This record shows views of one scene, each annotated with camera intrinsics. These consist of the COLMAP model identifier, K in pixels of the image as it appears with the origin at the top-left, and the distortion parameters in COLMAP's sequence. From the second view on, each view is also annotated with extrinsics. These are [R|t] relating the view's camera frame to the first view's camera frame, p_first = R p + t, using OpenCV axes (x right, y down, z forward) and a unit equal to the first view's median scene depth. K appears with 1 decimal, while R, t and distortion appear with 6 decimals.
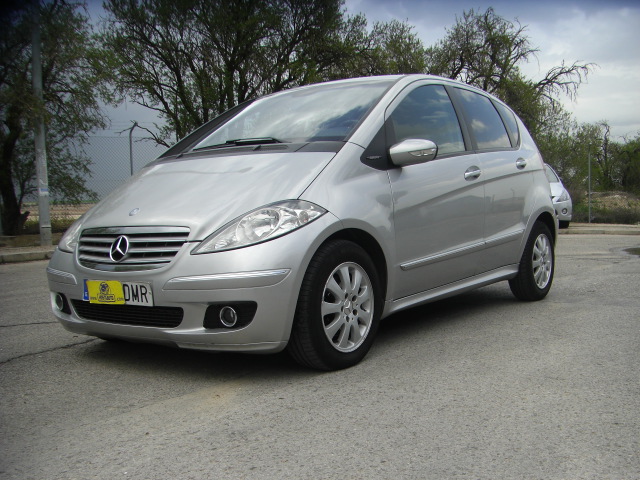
lens RADIAL K [[703.0, 0, 321.1], [0, 703.0, 240.6], [0, 0, 1]] dist [-0.134509, 0.000000]
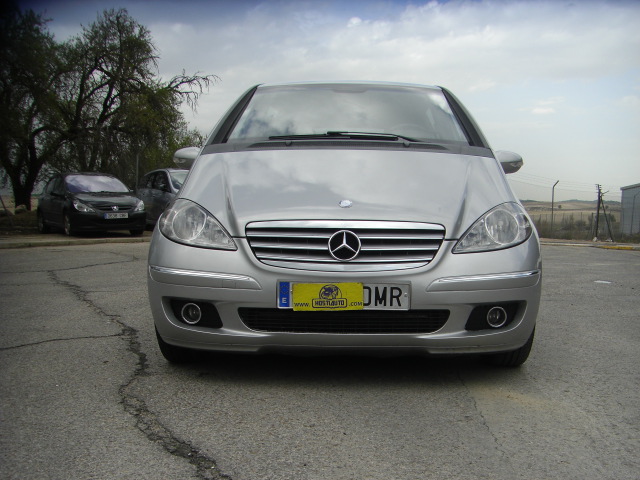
lens RADIAL K [[703.0, 0, 320.6], [0, 703.0, 241.2], [0, 0, 1]] dist [-0.134509, 0.000000]
pose [[0.858834, 0.022225, 0.511772, -0.793827], [-0.019041, 0.999753, -0.011463, 0.016728], [-0.511900, 0.000101, 0.859045, 0.269605]]
